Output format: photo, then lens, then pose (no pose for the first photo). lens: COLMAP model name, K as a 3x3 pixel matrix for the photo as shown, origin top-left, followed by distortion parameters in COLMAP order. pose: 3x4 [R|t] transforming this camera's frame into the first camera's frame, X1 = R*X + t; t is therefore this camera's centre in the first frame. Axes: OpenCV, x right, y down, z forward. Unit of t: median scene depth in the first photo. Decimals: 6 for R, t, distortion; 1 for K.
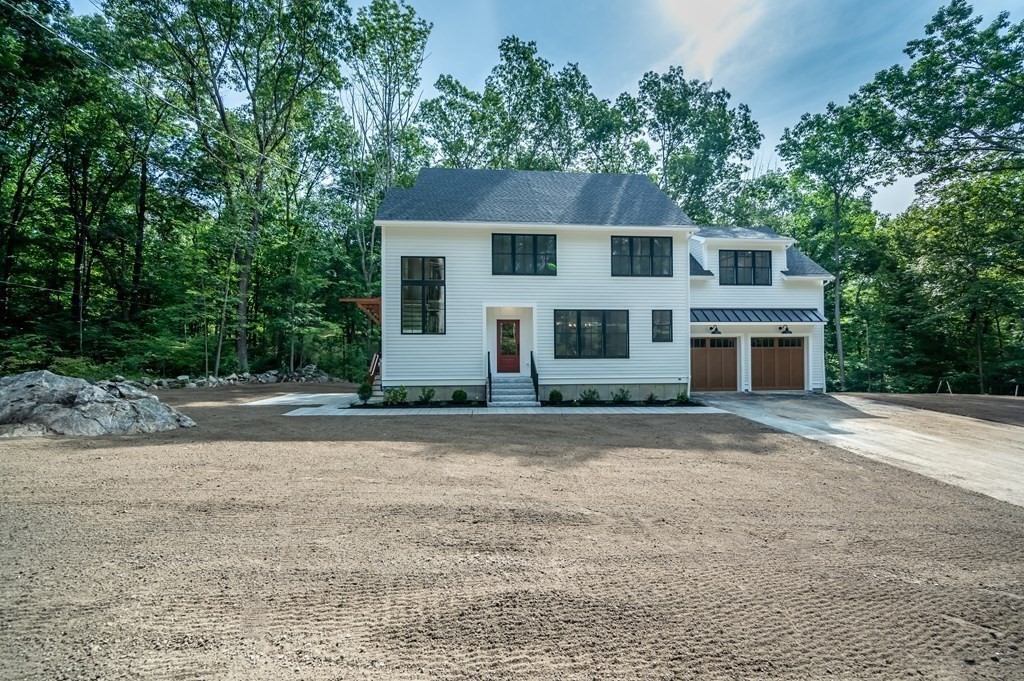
lens RADIAL K [[416.4, 0, 512.1], [0, 416.4, 344.6], [0, 0, 1]] dist [-0.001176, -0.000902]
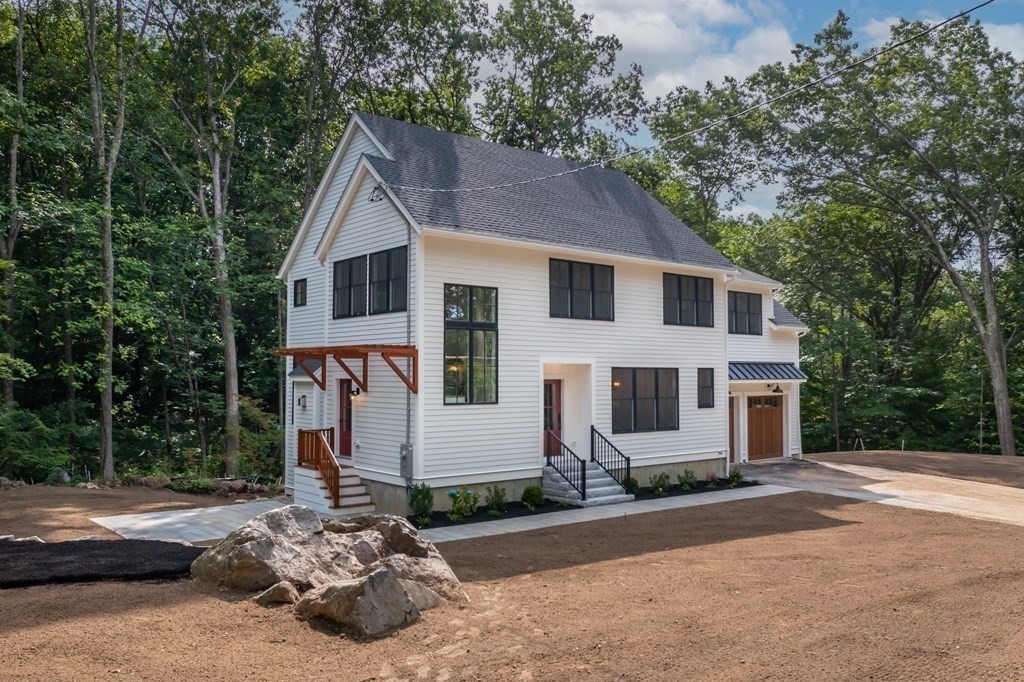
lens RADIAL K [[818.8, 0, 510.2], [0, 818.8, 339.9], [0, 0, 1]] dist [-0.002105, -0.002520]
pose [[0.822023, 0.030371, 0.568643, -0.863729], [-0.013846, 0.999348, -0.033359, -0.080493], [-0.569285, 0.019549, 0.821908, -0.091753]]
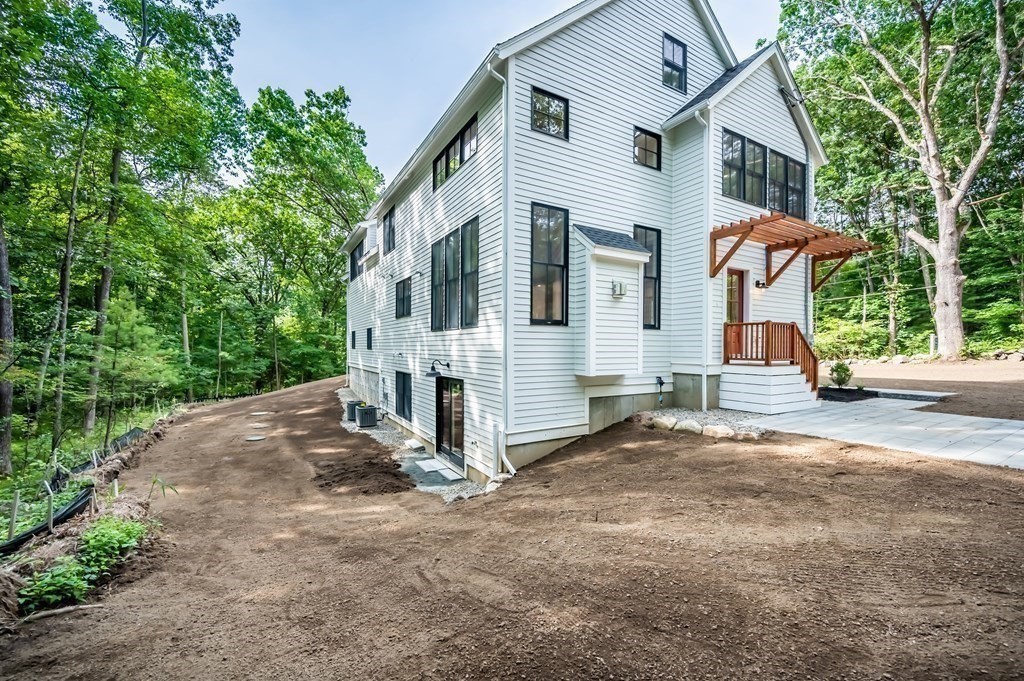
lens RADIAL K [[416.4, 0, 512.1], [0, 416.4, 345.3], [0, 0, 1]] dist [-0.001176, -0.000902]
pose [[-0.436626, 0.005271, 0.899627, -0.722435], [-0.018356, 0.999722, -0.014767, 0.076465], [-0.899456, -0.022961, -0.436409, 1.800138]]
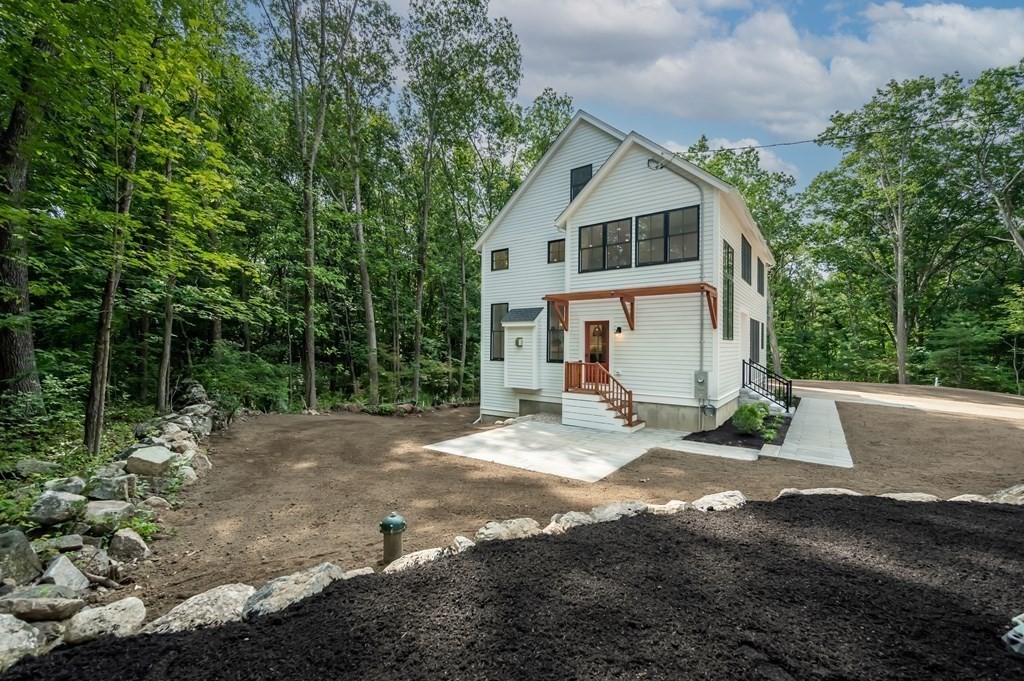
lens RADIAL K [[416.4, 0, 510.9], [0, 416.4, 343.8], [0, 0, 1]] dist [-0.001176, -0.000902]
pose [[0.660697, 0.012926, 0.750541, -1.076212], [-0.022074, 0.999754, 0.002214, -0.006318], [-0.750328, -0.018030, 0.660820, 0.773154]]
